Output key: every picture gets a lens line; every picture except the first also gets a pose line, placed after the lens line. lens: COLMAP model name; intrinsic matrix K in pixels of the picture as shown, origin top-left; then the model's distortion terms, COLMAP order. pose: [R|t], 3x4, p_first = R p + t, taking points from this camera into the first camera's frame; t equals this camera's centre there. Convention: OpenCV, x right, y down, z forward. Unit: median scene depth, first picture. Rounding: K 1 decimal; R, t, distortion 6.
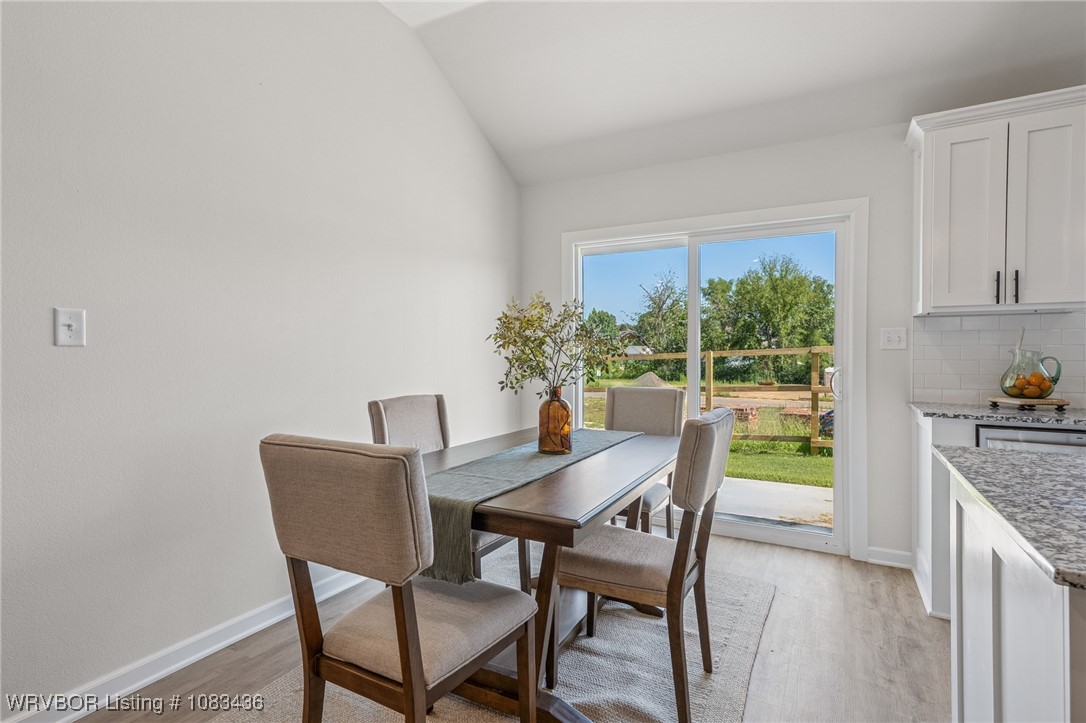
lens RADIAL K [[540.9, 0, 540.7], [0, 540.9, 357.0], [0, 0, 1]] dist [0.017767, 0.002397]
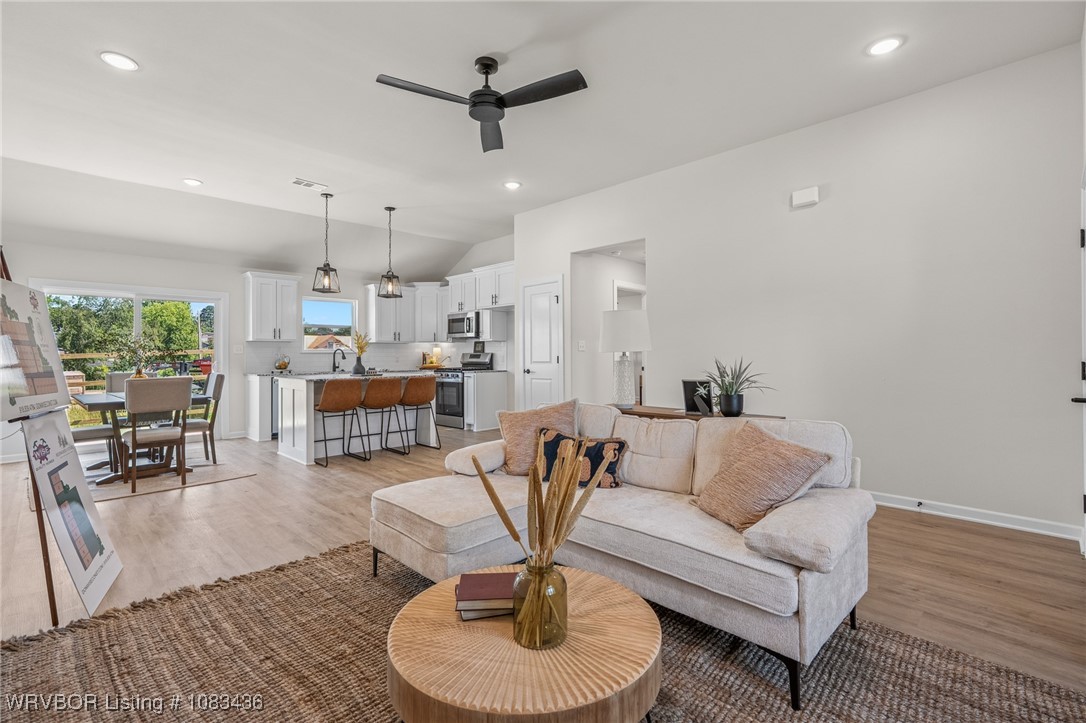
lens RADIAL K [[493.1, 0, 542.2], [0, 493.1, 353.6], [0, 0, 1]] dist [-0.015895, 0.006778]
pose [[0.275660, 0.000365, 0.961255, -1.393110], [0.010861, 0.999935, -0.003495, 0.012254], [-0.961194, 0.011404, 0.275638, -1.195594]]
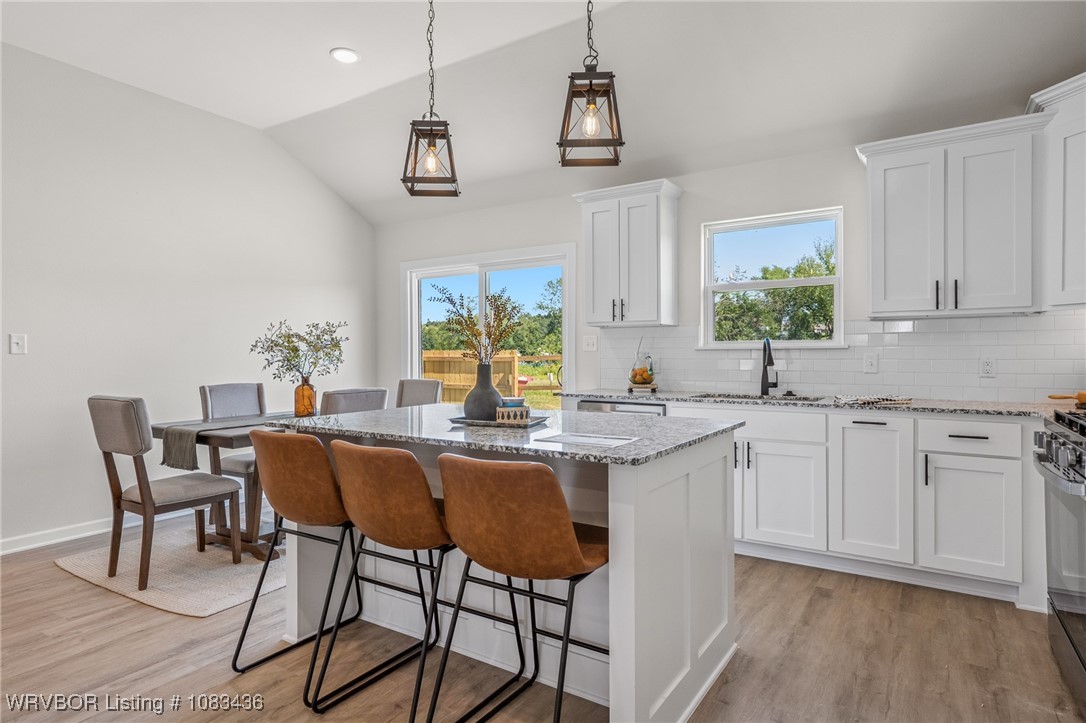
lens RADIAL K [[620.9, 0, 543.5], [0, 620.9, 357.6], [0, 0, 1]] dist [0.022056, 0.000604]
pose [[0.997182, -0.005295, -0.074833, 0.758136], [0.005313, 0.999986, 0.000036, 0.001125], [0.074832, -0.000434, 0.997196, -0.703468]]
